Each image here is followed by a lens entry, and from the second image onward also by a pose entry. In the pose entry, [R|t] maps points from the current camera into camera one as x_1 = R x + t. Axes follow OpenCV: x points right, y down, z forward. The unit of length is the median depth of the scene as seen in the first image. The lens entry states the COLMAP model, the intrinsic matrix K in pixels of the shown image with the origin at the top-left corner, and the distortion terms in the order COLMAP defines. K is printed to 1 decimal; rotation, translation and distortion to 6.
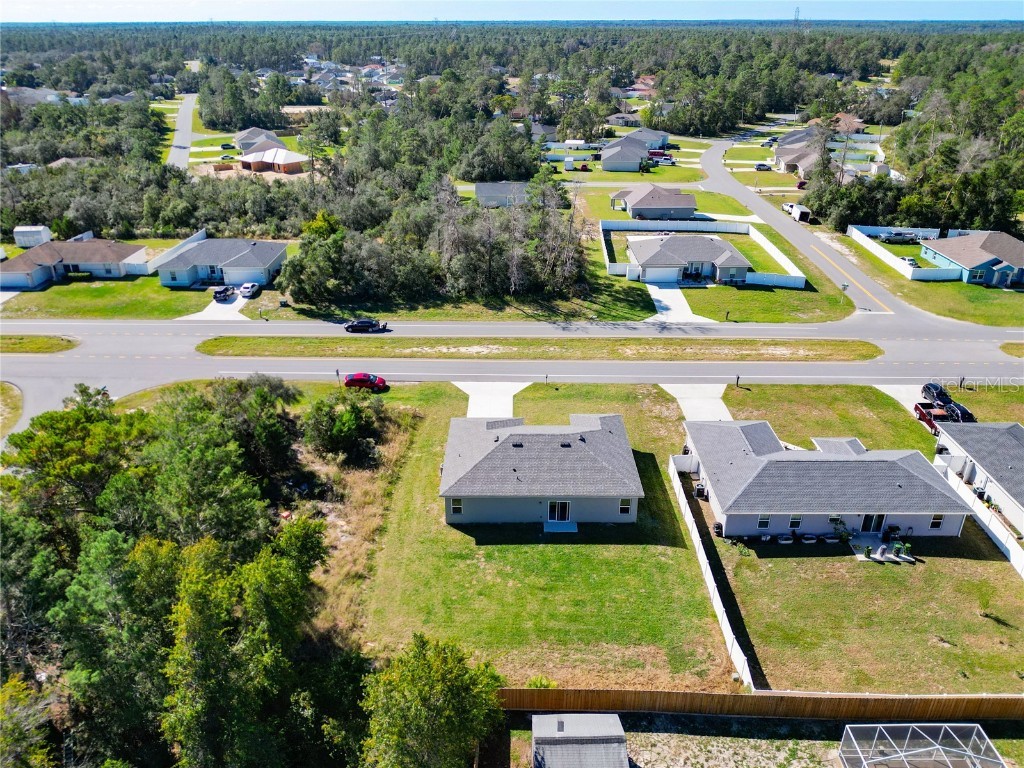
lens RADIAL K [[741.7, 0, 508.0], [0, 741.7, 381.2], [0, 0, 1]] dist [0.057234, -0.096230]
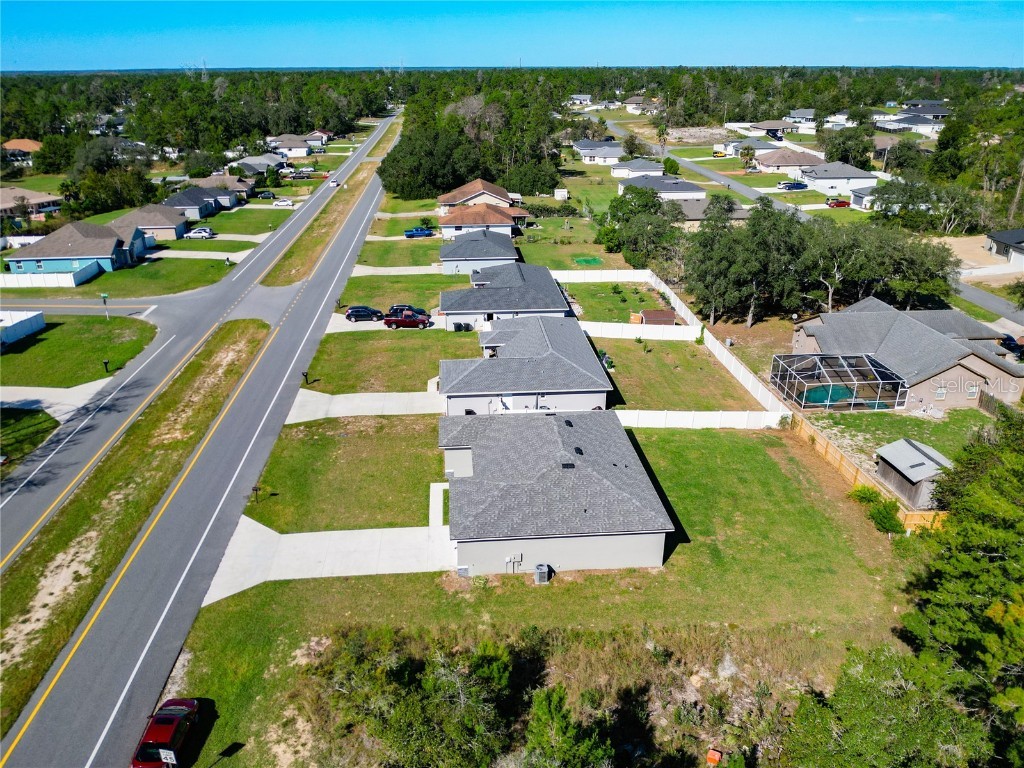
lens RADIAL K [[741.7, 0, 508.0], [0, 741.7, 381.2], [0, 0, 1]] dist [0.057234, -0.096230]
pose [[-0.069747, -0.388018, 0.919009, -0.388862], [0.441042, 0.814330, 0.377292, -0.172730], [-0.894772, 0.431636, 0.114335, 0.561208]]
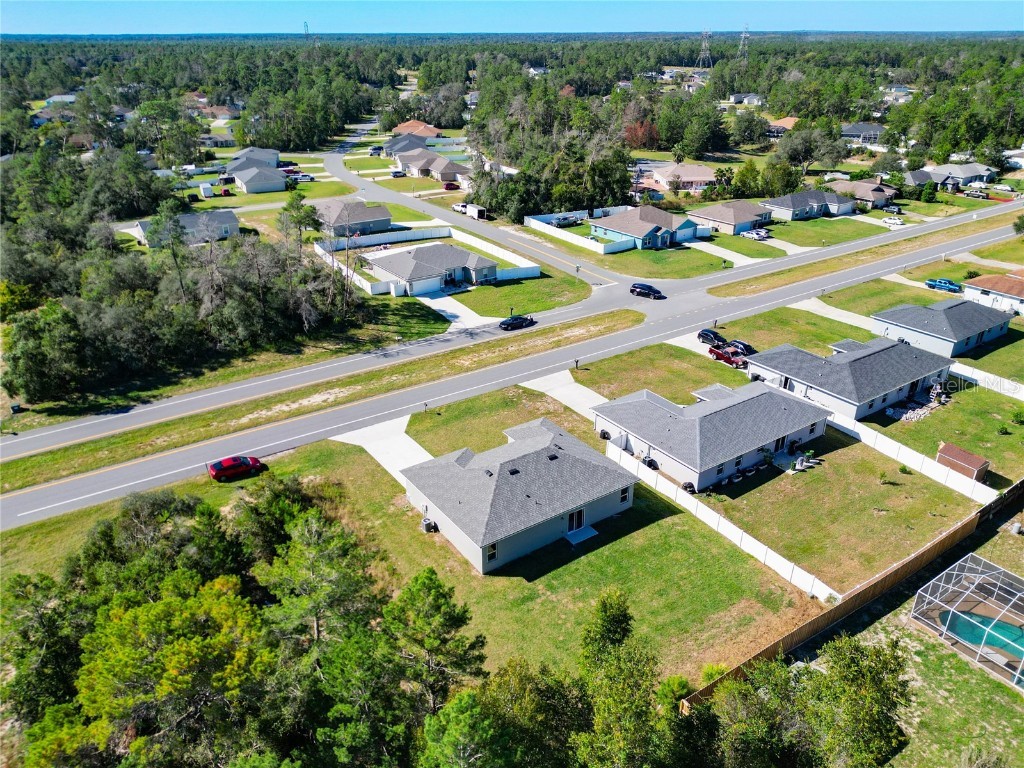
lens RADIAL K [[741.7, 0, 508.0], [0, 741.7, 381.2], [0, 0, 1]] dist [0.057234, -0.096230]
pose [[0.822174, -0.240061, 0.516139, -0.275910], [0.247724, 0.967253, 0.055271, -0.049425], [-0.512506, 0.082417, 0.854719, 0.097949]]
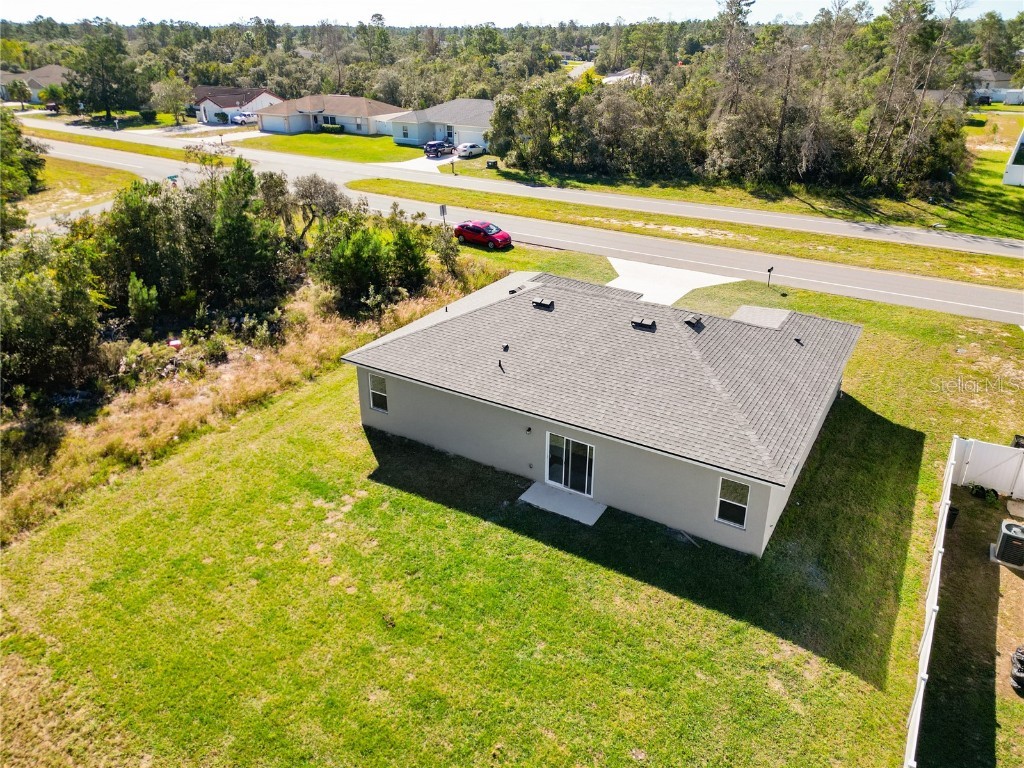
lens RADIAL K [[719.2, 0, 511.0], [0, 719.2, 364.9], [0, 0, 1]] dist [0.079100, -0.087828]
pose [[0.849828, 0.217206, -0.480223, 0.126169], [-0.225752, 0.973333, 0.040738, 0.064461], [0.476265, 0.073792, 0.876200, 0.361870]]
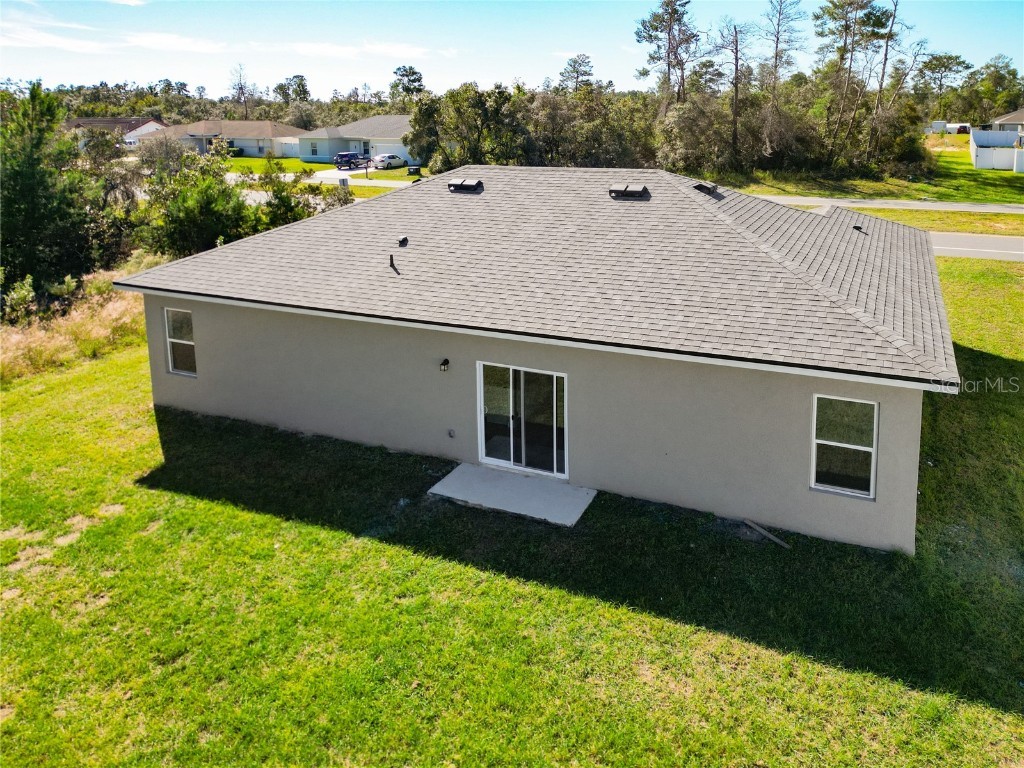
lens RADIAL K [[766.6, 0, 542.5], [0, 766.6, 274.7], [0, 0, 1]] dist [0.035251, -0.010197]
pose [[0.909817, 0.075914, -0.408007, 0.093622], [-0.168549, 0.965986, -0.196117, 0.101678], [0.379241, 0.247200, 0.891666, 0.452387]]
